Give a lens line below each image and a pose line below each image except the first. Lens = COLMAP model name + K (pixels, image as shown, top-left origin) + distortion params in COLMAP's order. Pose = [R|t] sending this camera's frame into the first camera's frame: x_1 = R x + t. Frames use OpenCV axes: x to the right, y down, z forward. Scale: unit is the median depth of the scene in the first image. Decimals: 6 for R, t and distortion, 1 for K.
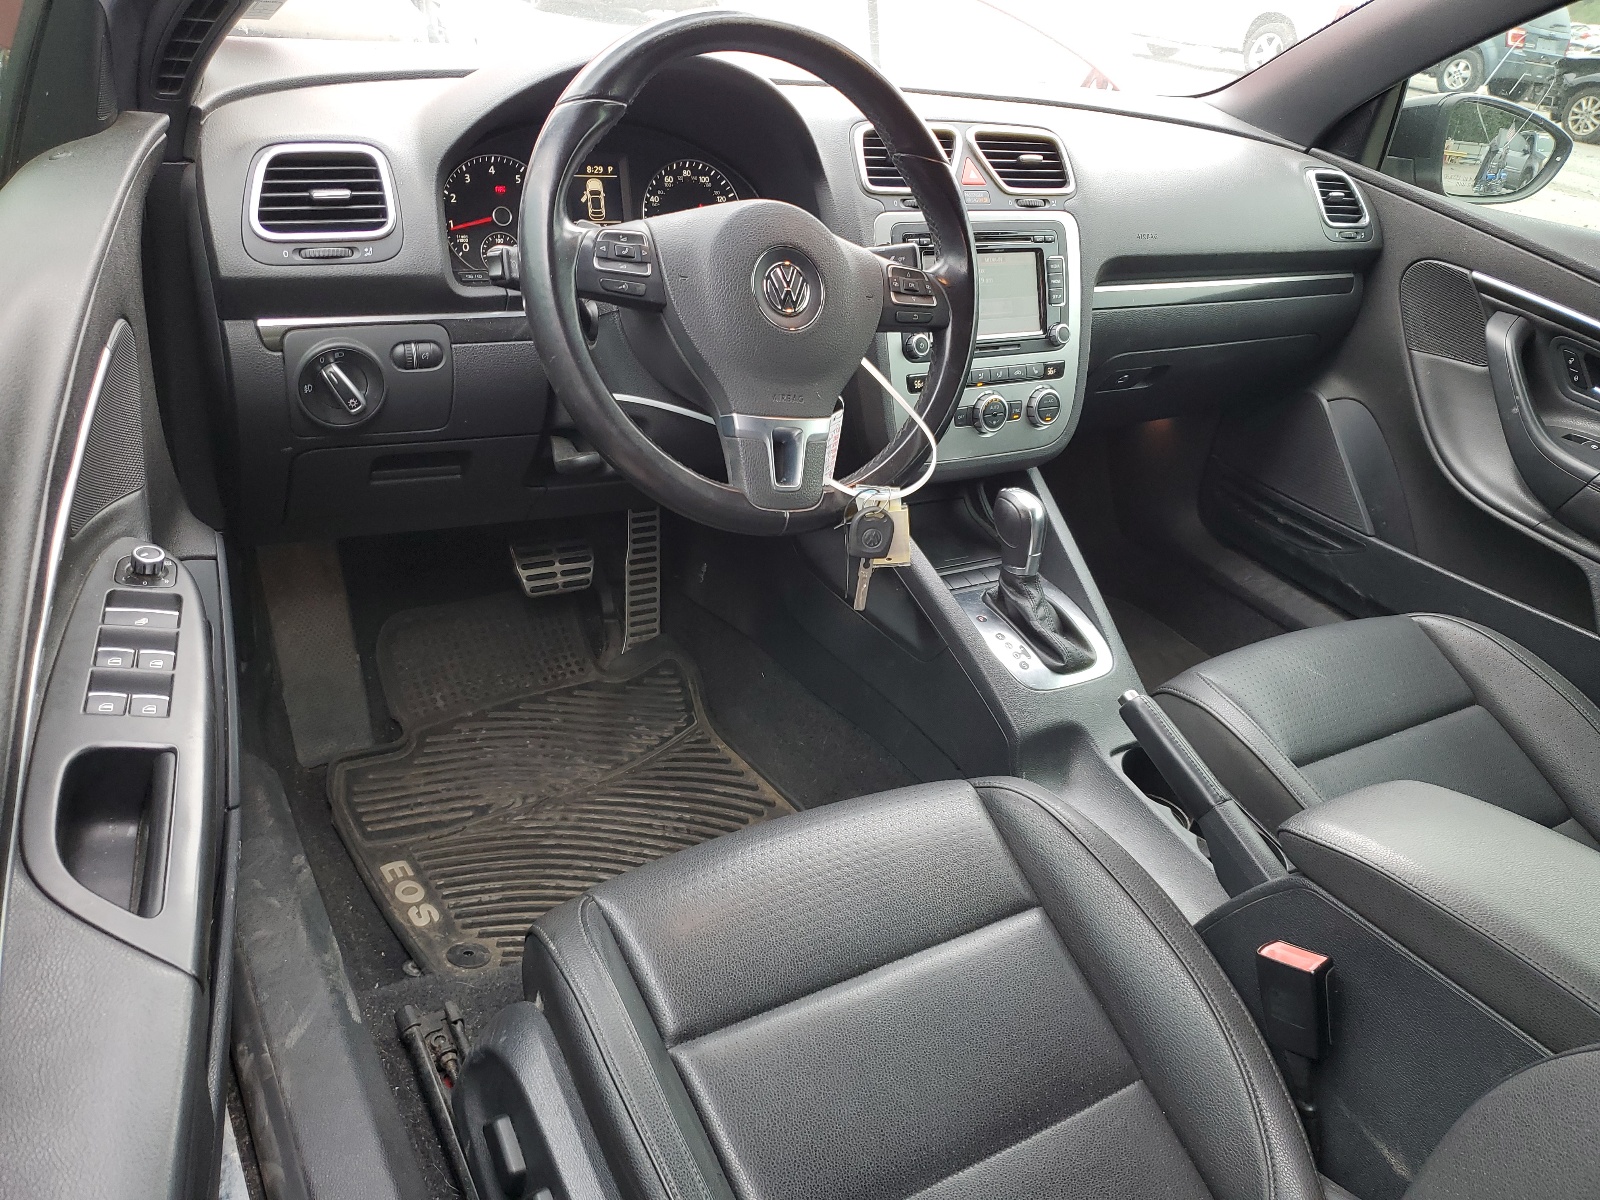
lens RADIAL K [[1165.2, 0, 800.0], [0, 1165.2, 600.0], [0, 0, 1]] dist [0.005029, 0.006988]
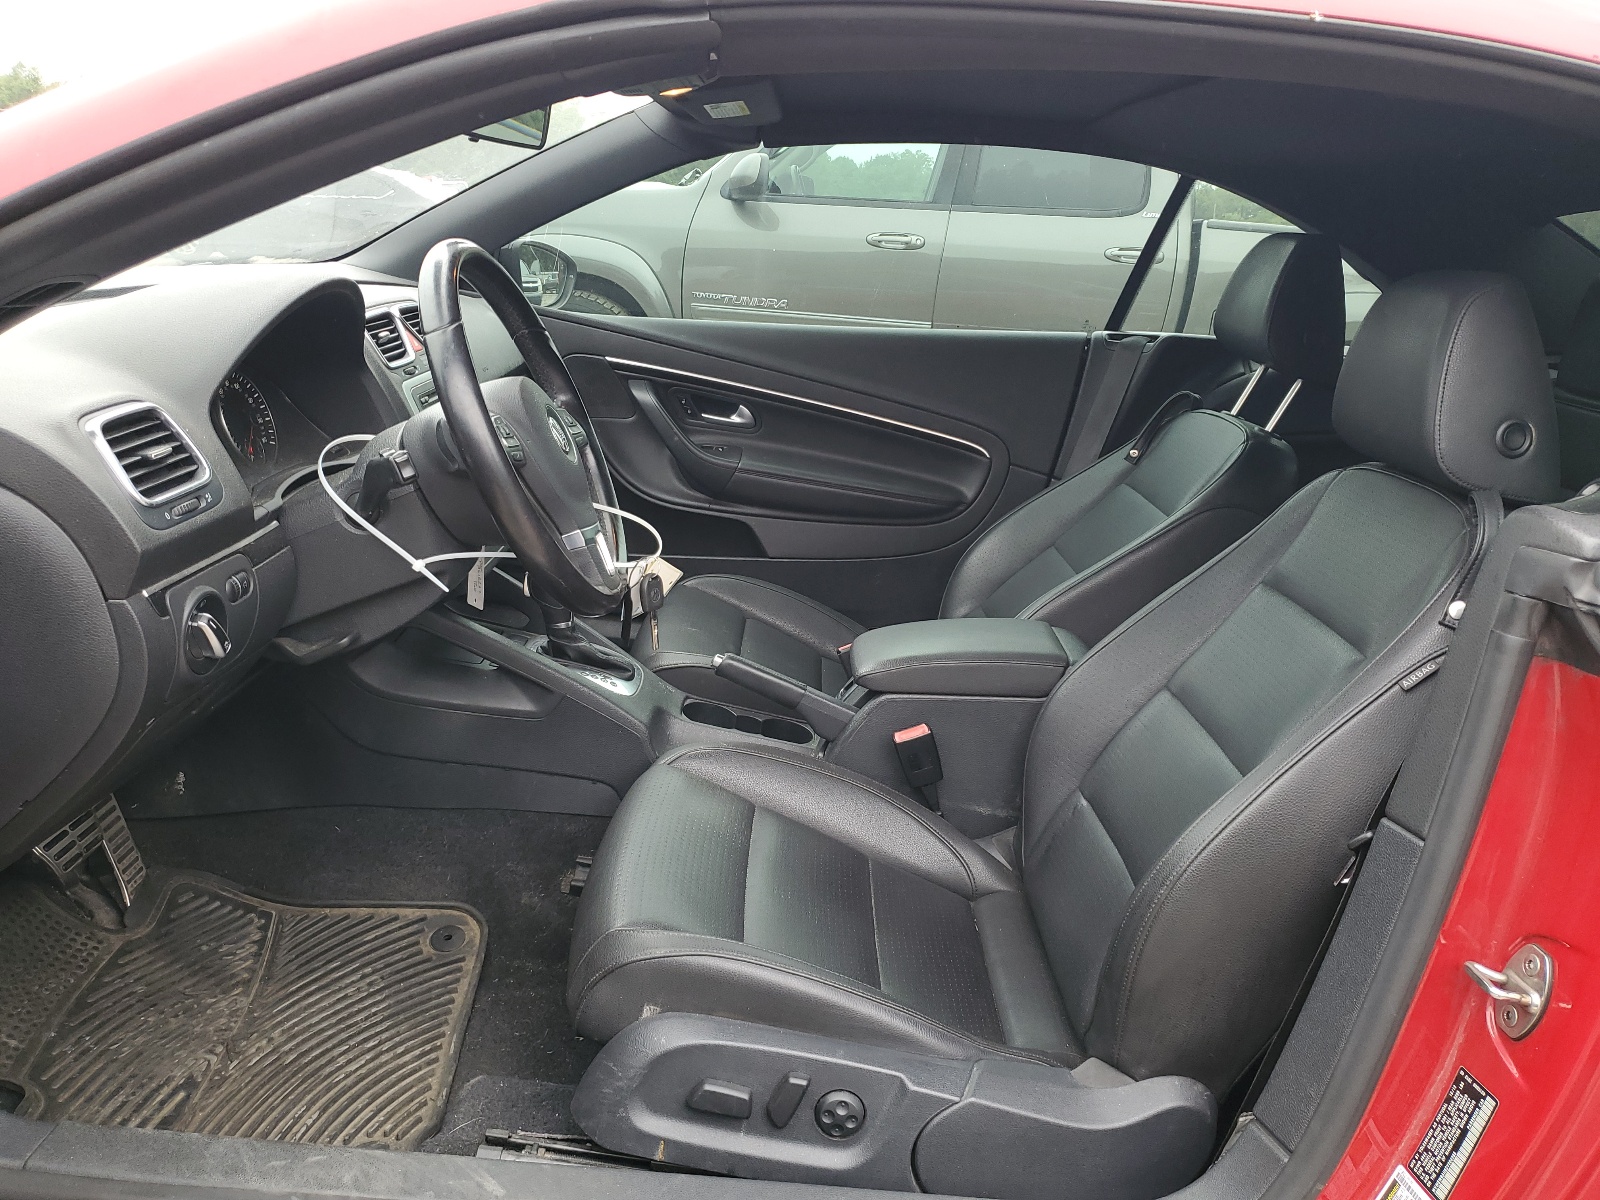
lens RADIAL K [[1165.2, 0, 800.0], [0, 1165.2, 600.0], [0, 0, 1]] dist [0.005029, 0.006988]
pose [[0.561065, -0.324127, 0.761674, -0.565994], [0.388429, 0.915645, 0.103523, -0.074417], [-0.730978, 0.237774, 0.639637, -0.024374]]
